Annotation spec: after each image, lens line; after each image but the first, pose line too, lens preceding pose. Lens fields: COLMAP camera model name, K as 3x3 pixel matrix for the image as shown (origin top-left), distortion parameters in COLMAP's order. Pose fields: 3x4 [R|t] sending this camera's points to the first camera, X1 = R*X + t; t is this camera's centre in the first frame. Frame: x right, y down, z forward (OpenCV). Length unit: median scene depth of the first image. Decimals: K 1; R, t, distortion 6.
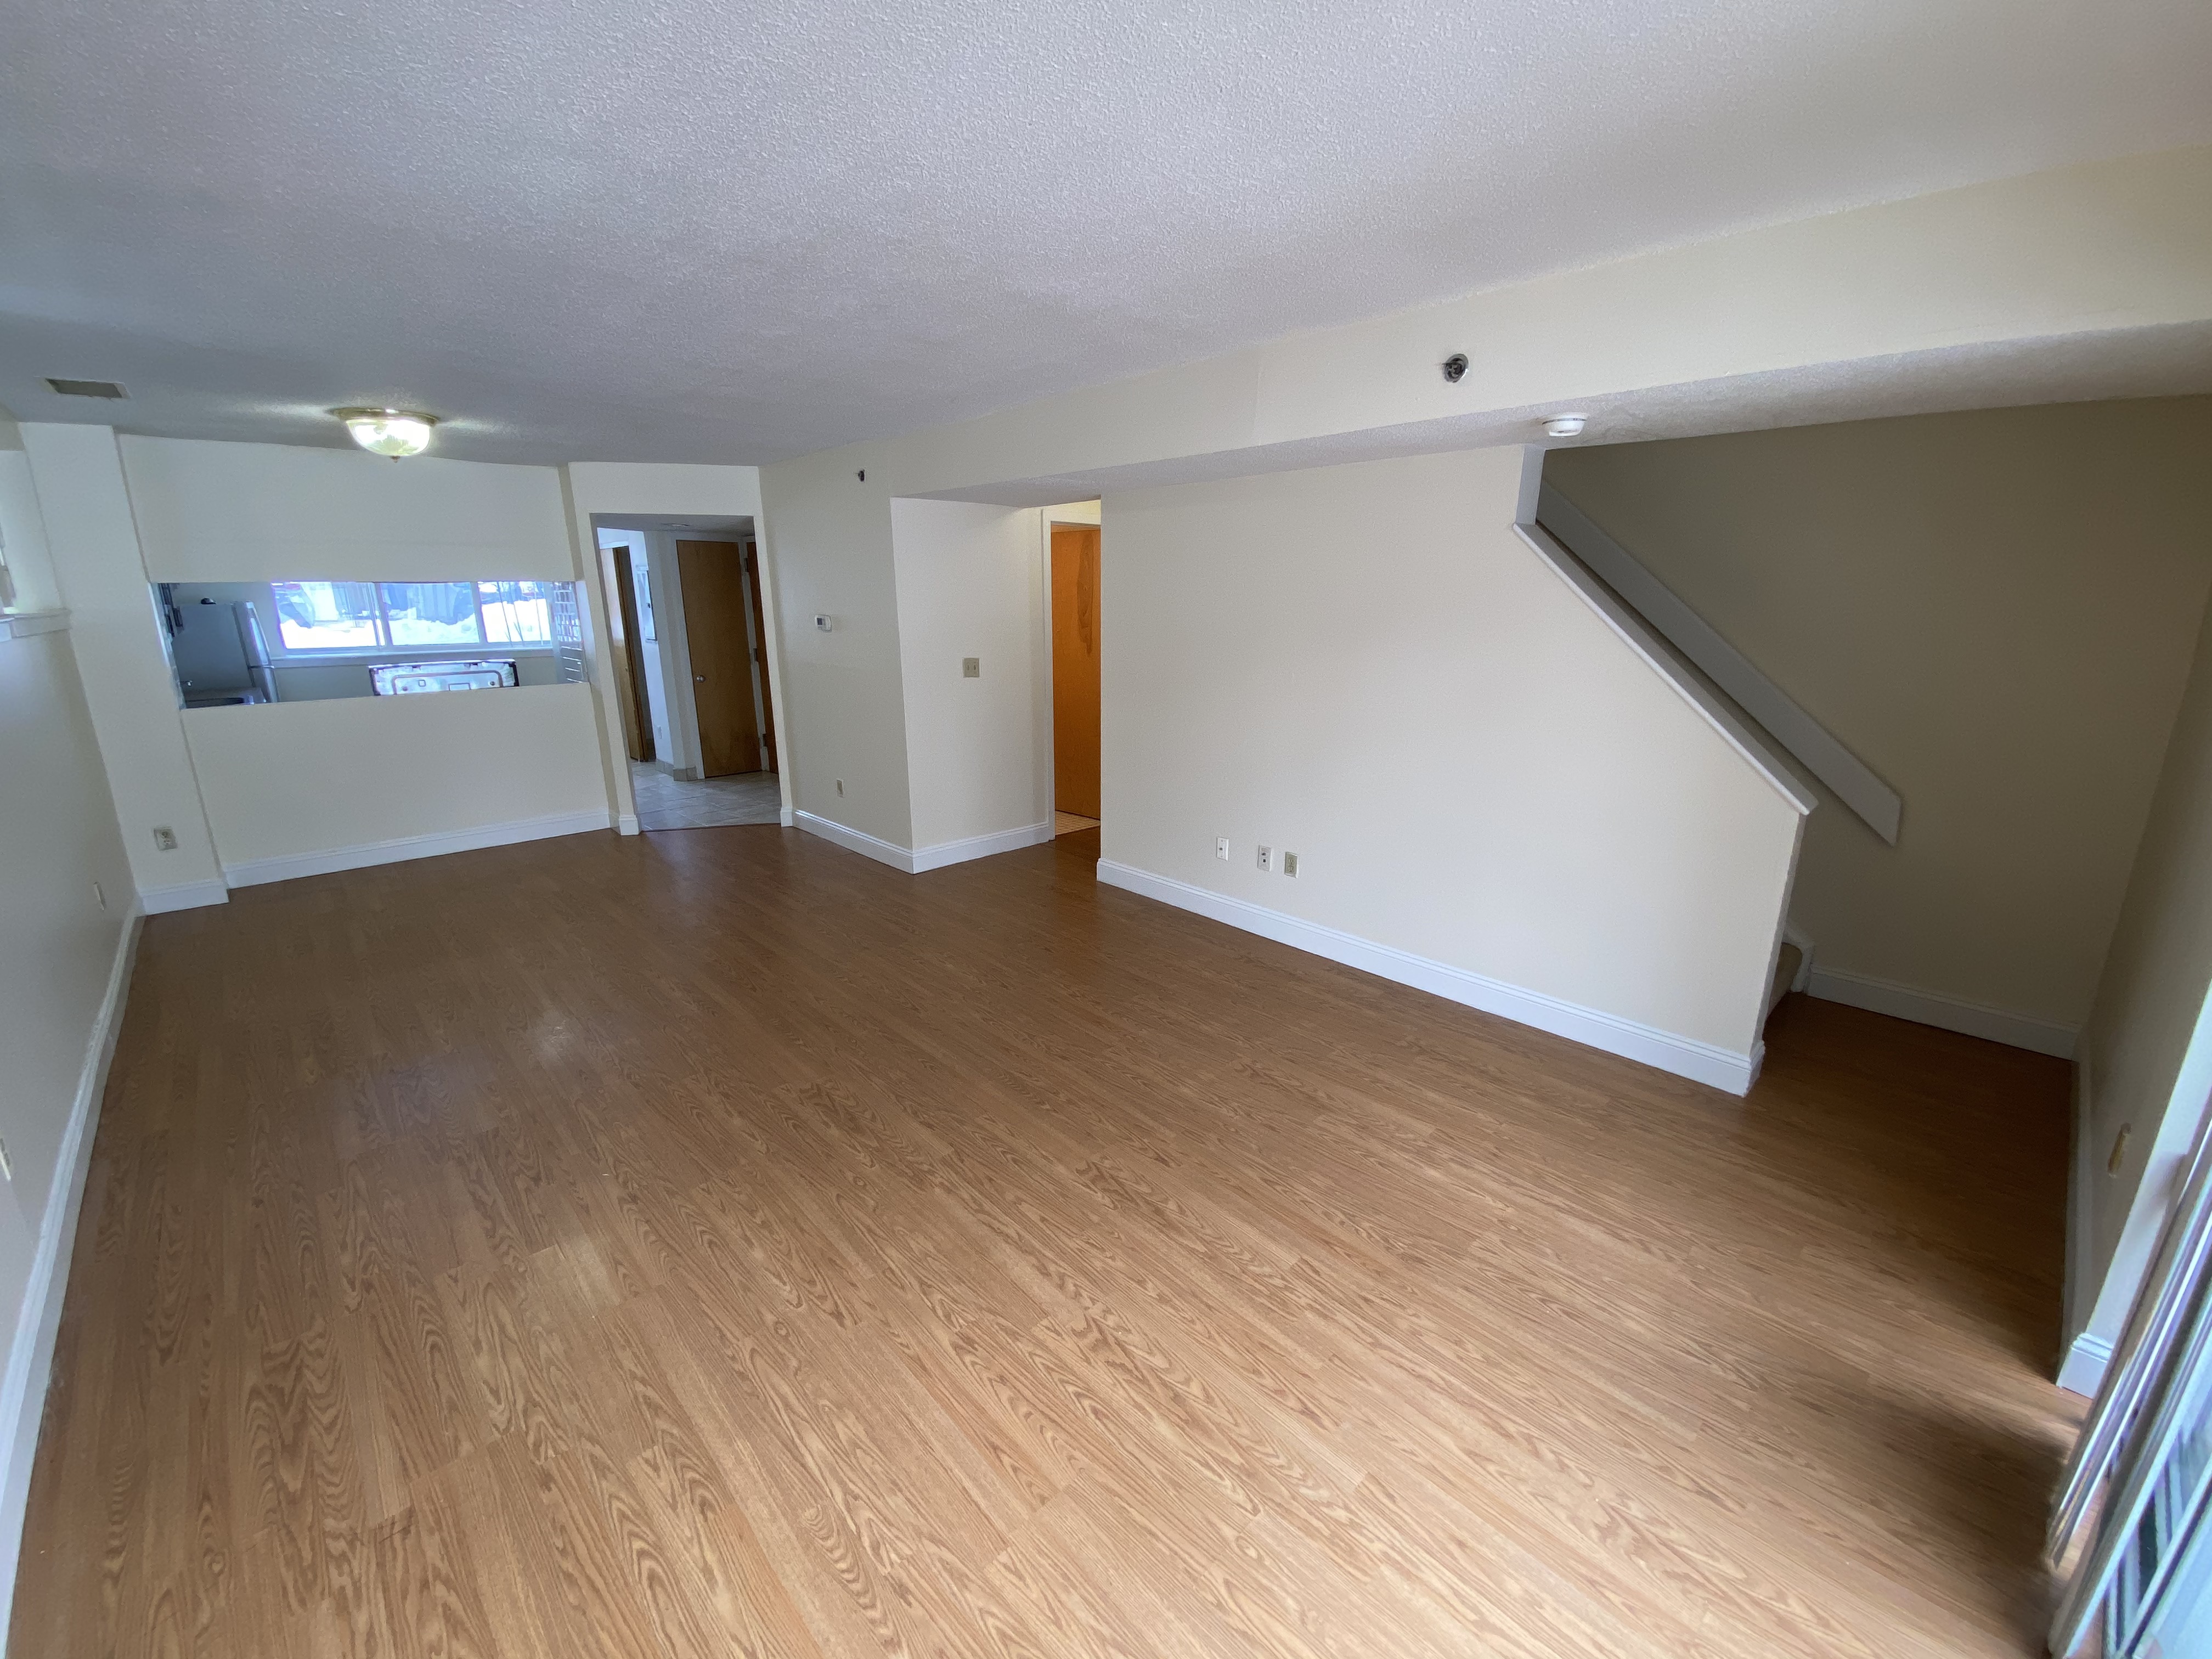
lens RADIAL K [[887.7, 0, 1106.0], [0, 887.7, 829.5], [0, 0, 1]] dist [-0.000532, -0.000083]
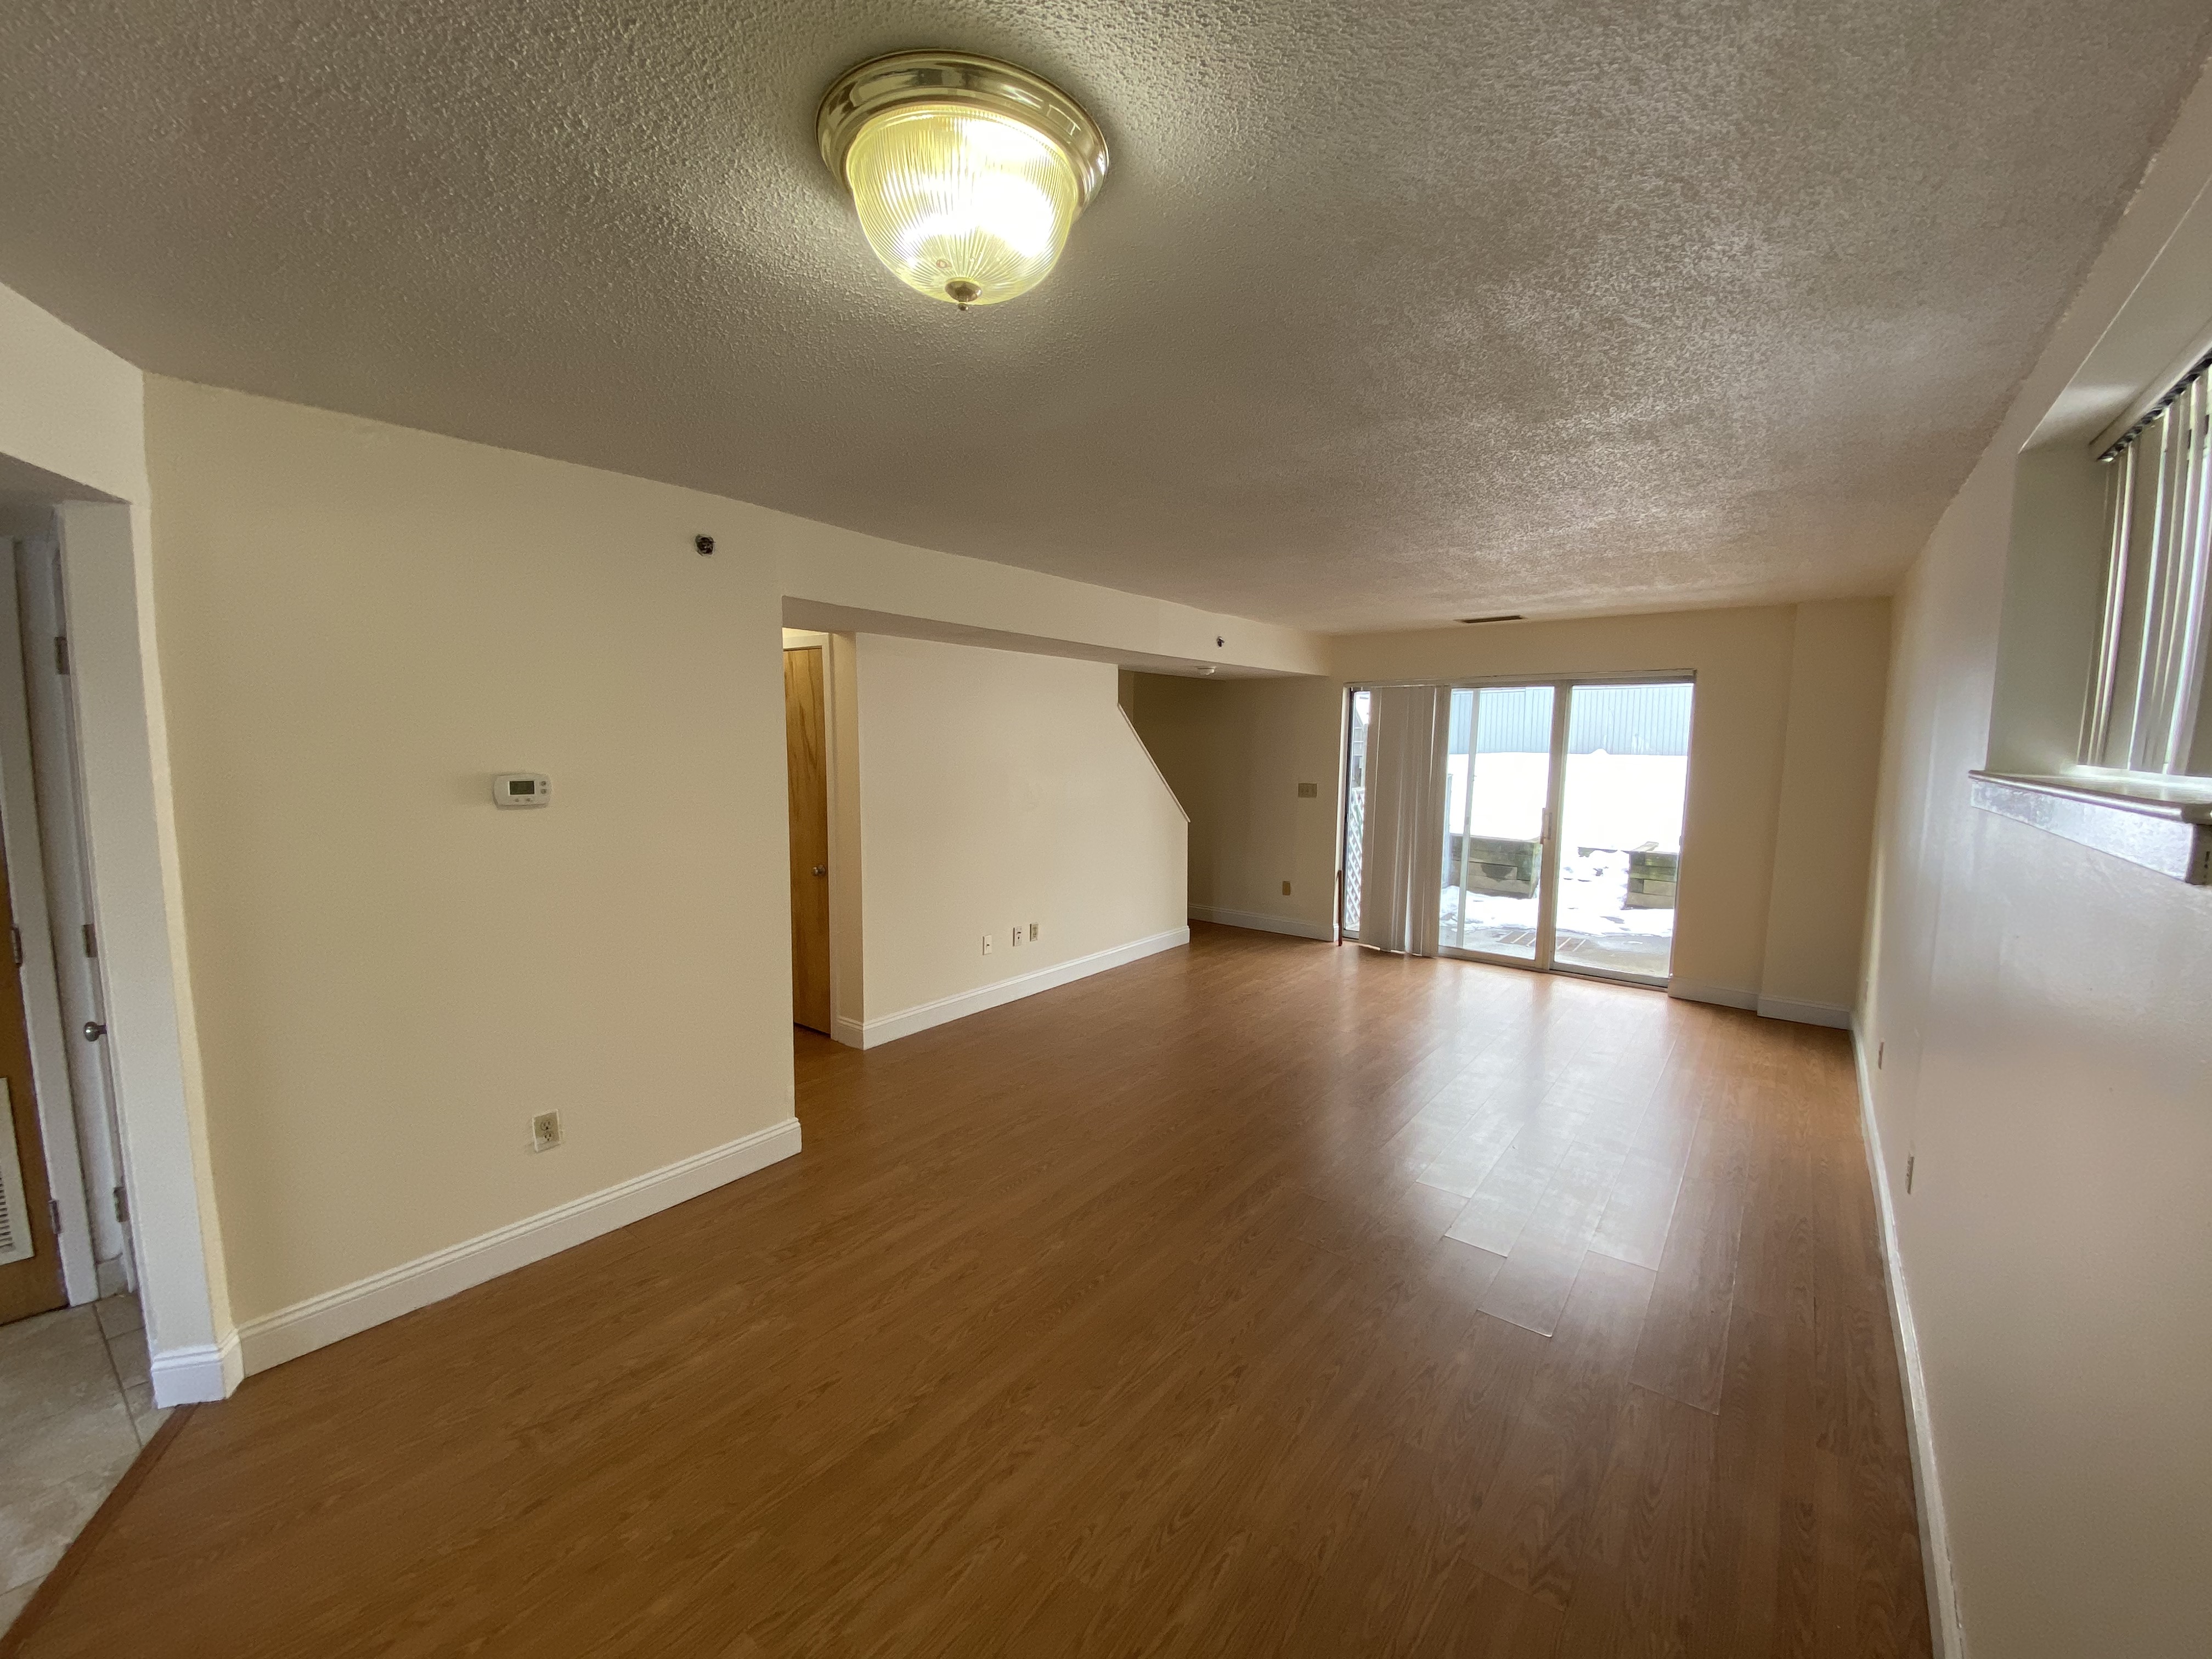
lens RADIAL K [[887.7, 0, 1106.0], [0, 887.7, 829.5], [0, 0, 1]] dist [-0.000532, -0.000083]
pose [[-0.105541, -0.127390, 0.986222, -1.116589], [0.251009, 0.956233, 0.150378, -0.285153], [-0.962214, 0.263422, -0.068945, 0.909065]]
